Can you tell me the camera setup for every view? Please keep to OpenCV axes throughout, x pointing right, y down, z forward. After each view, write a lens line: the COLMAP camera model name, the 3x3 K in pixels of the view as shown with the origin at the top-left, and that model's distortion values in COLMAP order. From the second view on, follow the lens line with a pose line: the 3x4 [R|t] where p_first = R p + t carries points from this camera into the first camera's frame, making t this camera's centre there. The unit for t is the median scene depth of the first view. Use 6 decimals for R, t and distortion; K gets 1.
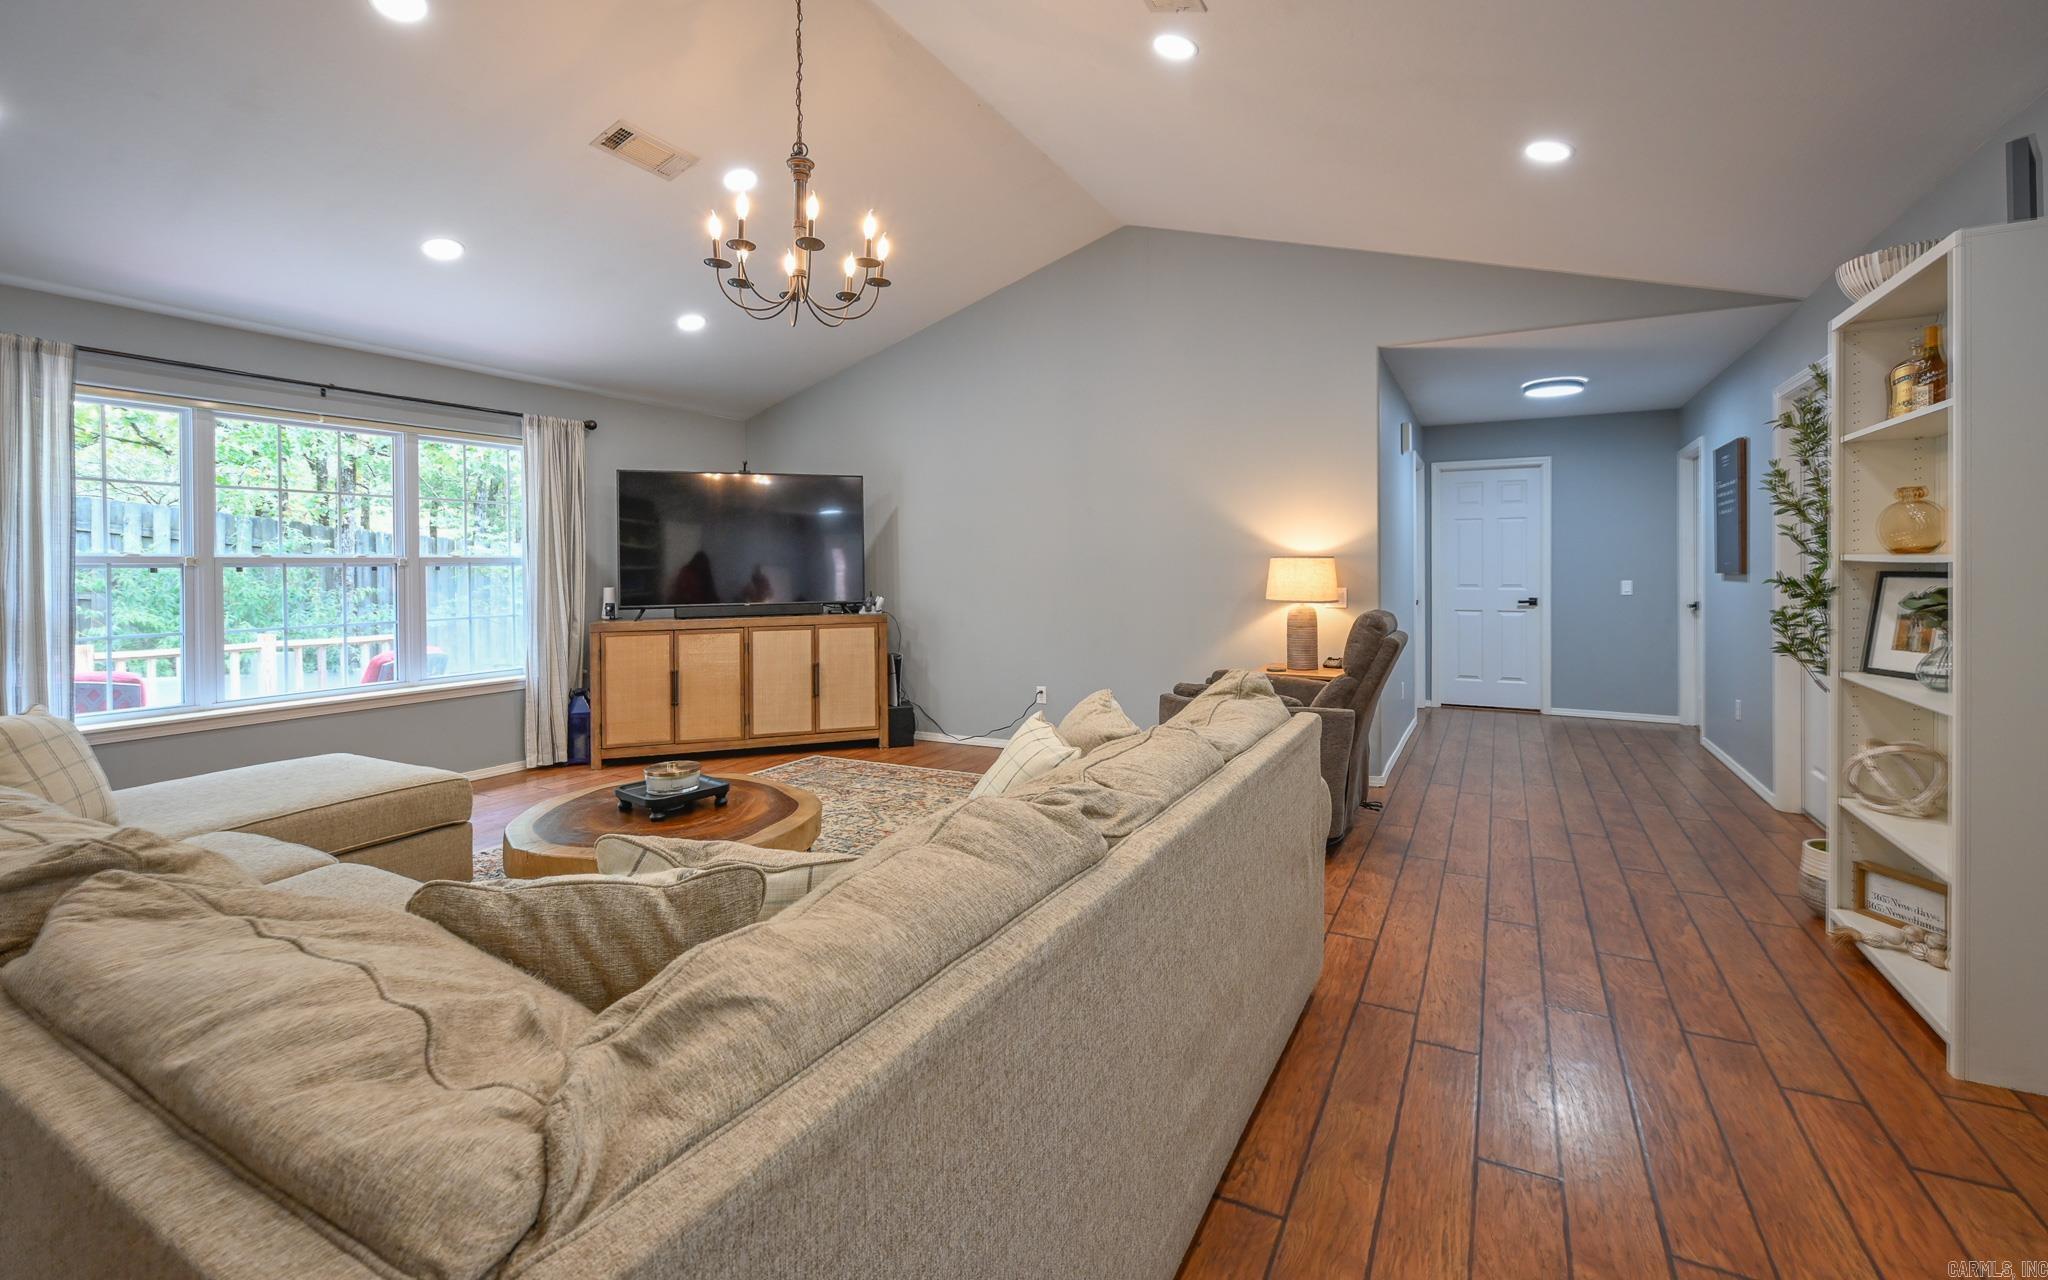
lens RADIAL K [[858.7, 0, 1020.1], [0, 858.7, 568.7], [0, 0, 1]] dist [-0.000685, -0.000085]
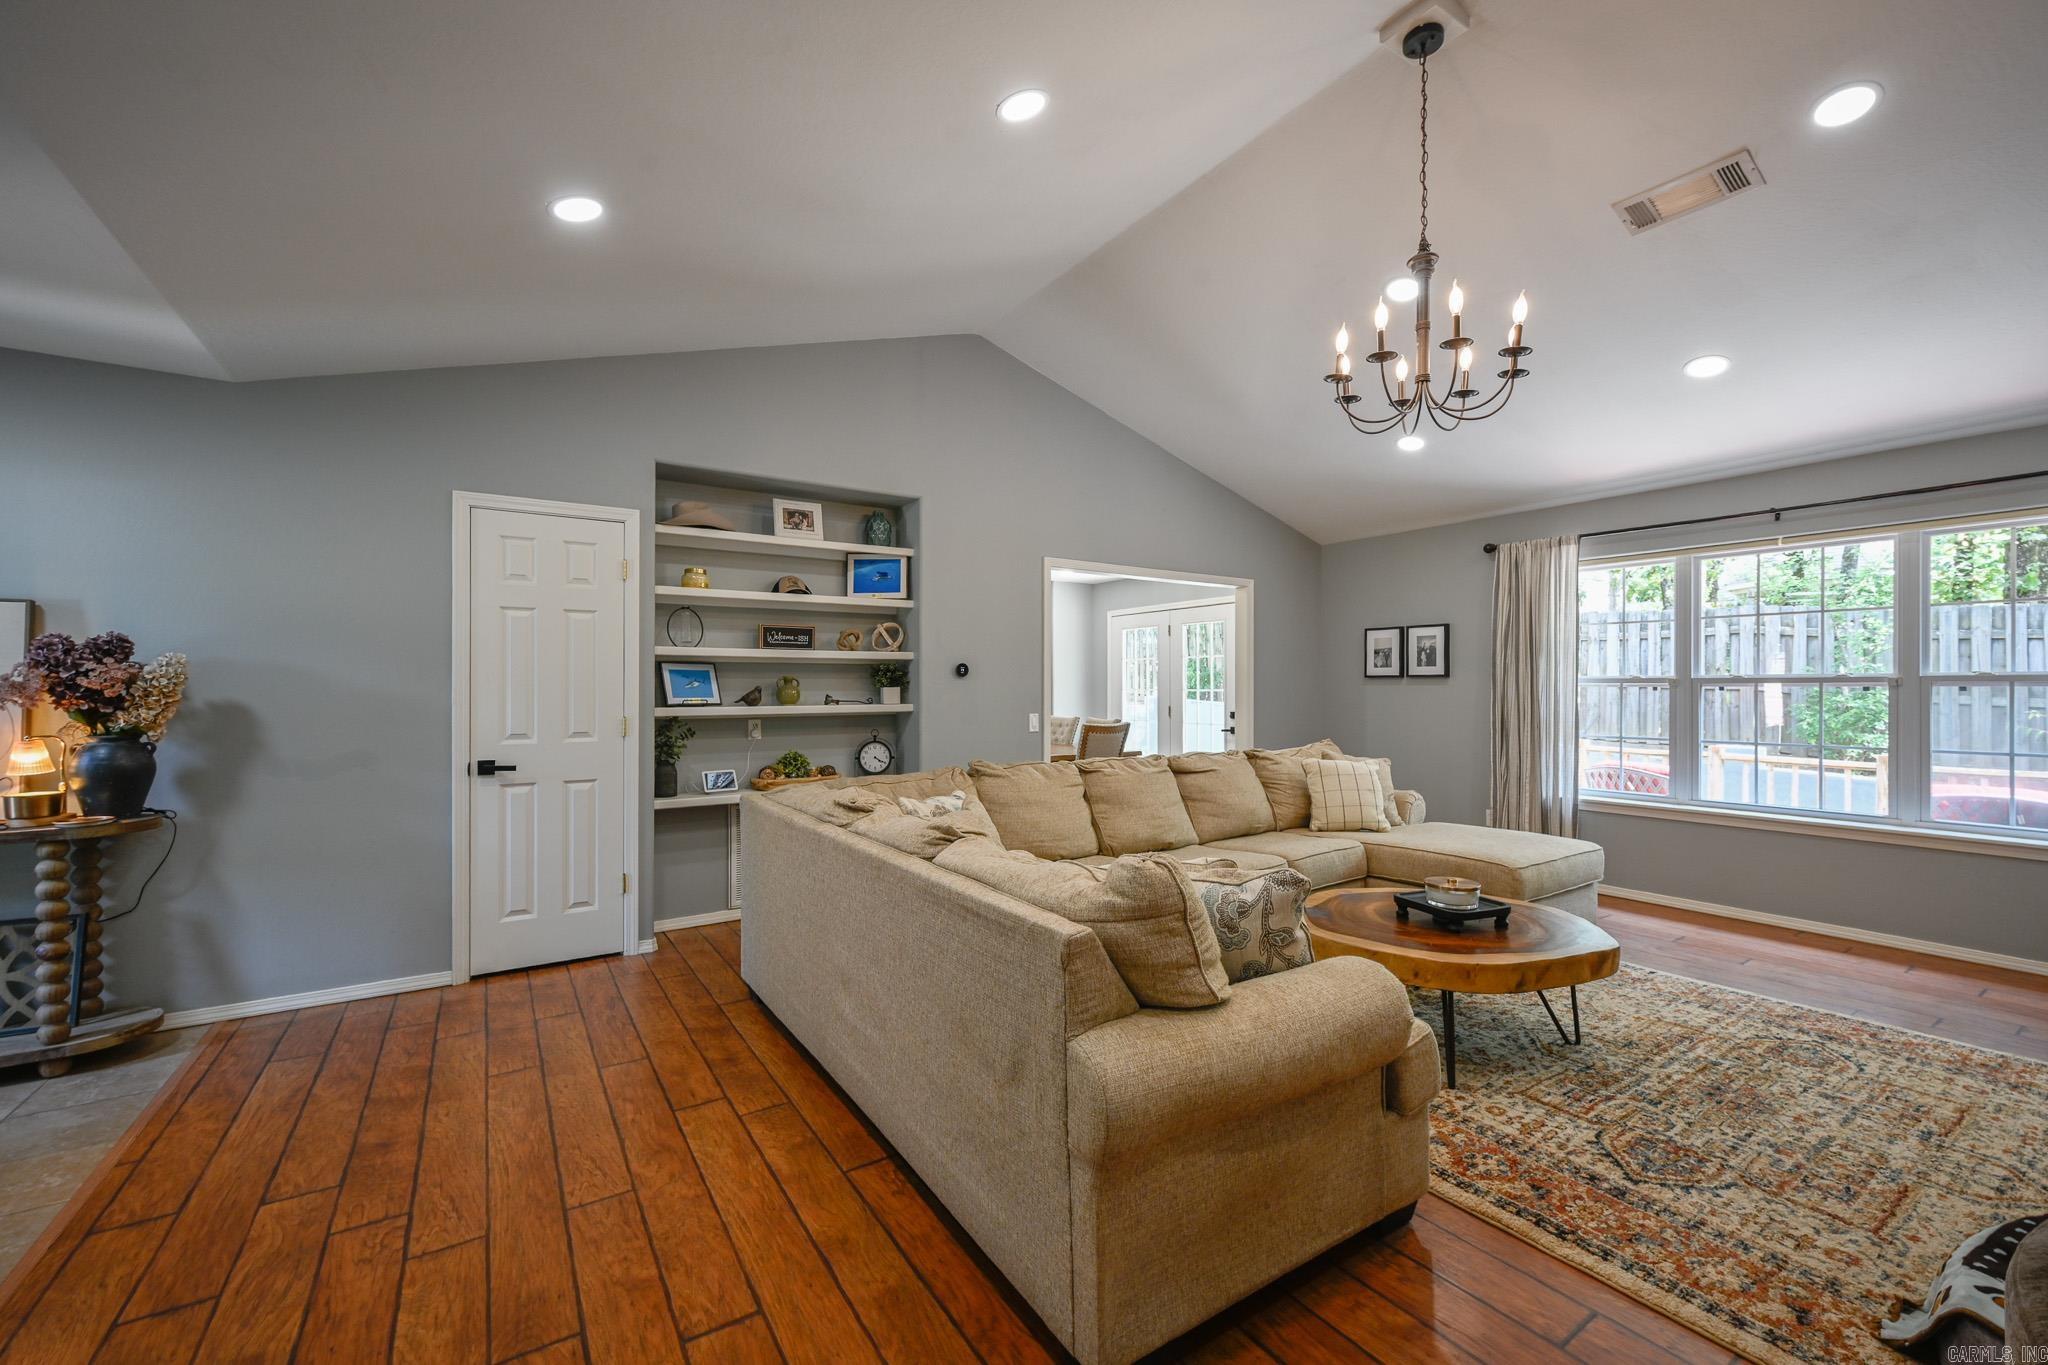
lens RADIAL K [[815.7, 0, 1024.0], [0, 815.7, 682.5], [0, 0, 1]] dist [0.000043, 0.000374]
pose [[-0.455673, 0.002015, -0.890145, 0.575889], [-0.000718, 0.999996, 0.002631, -0.011523], [0.890147, 0.001838, -0.455670, 0.797702]]
